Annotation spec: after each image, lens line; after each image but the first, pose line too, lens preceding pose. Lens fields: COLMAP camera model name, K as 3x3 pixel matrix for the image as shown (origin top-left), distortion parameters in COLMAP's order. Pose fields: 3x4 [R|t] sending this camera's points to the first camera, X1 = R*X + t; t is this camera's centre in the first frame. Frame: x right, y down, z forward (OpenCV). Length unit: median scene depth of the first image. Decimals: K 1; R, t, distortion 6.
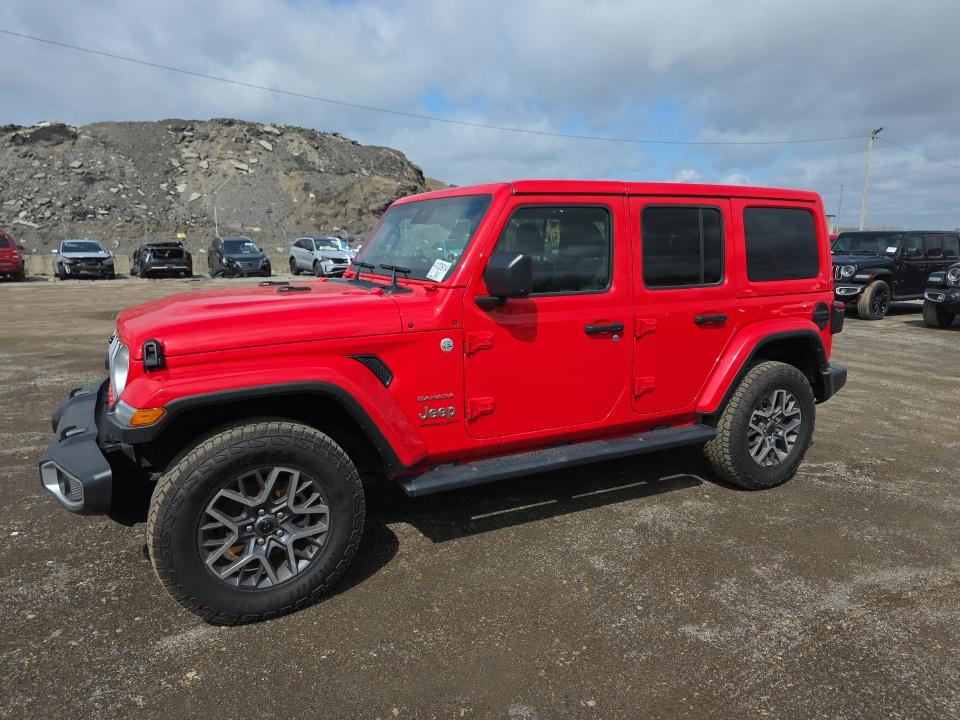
lens RADIAL K [[627.4, 0, 480.0], [0, 627.4, 360.0], [0, 0, 1]] dist [0.074686, -0.068619]
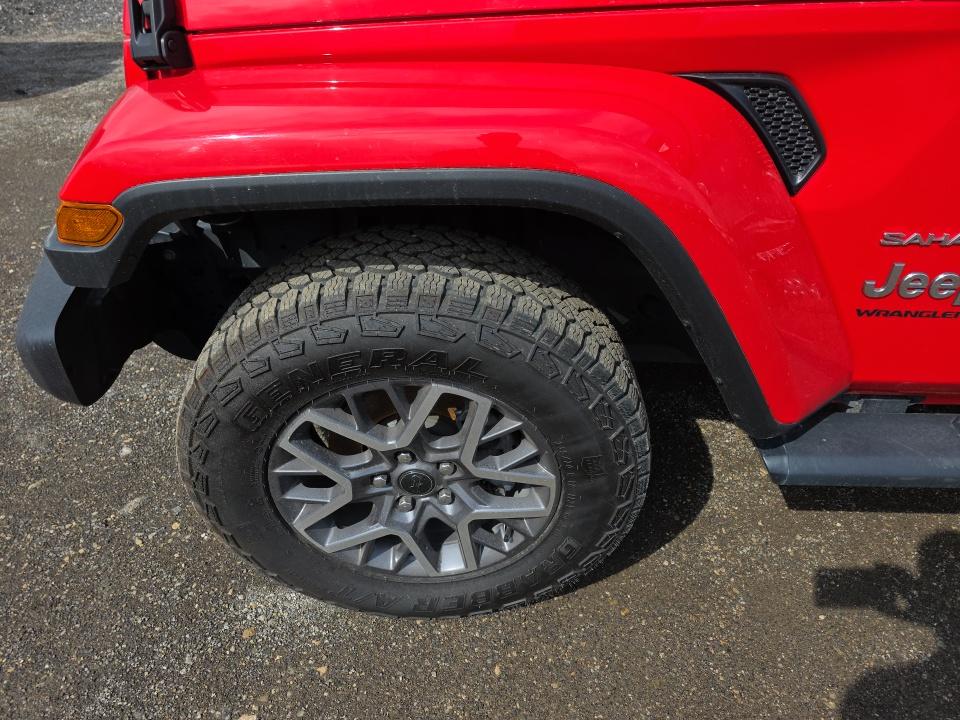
lens RADIAL K [[627.4, 0, 480.0], [0, 627.4, 360.0], [0, 0, 1]] dist [0.074686, -0.068619]
pose [[0.862232, 0.301114, -0.407291, -0.141538], [-0.073238, 0.869773, 0.487986, -0.032240], [0.501190, -0.390928, 0.772000, 0.706316]]
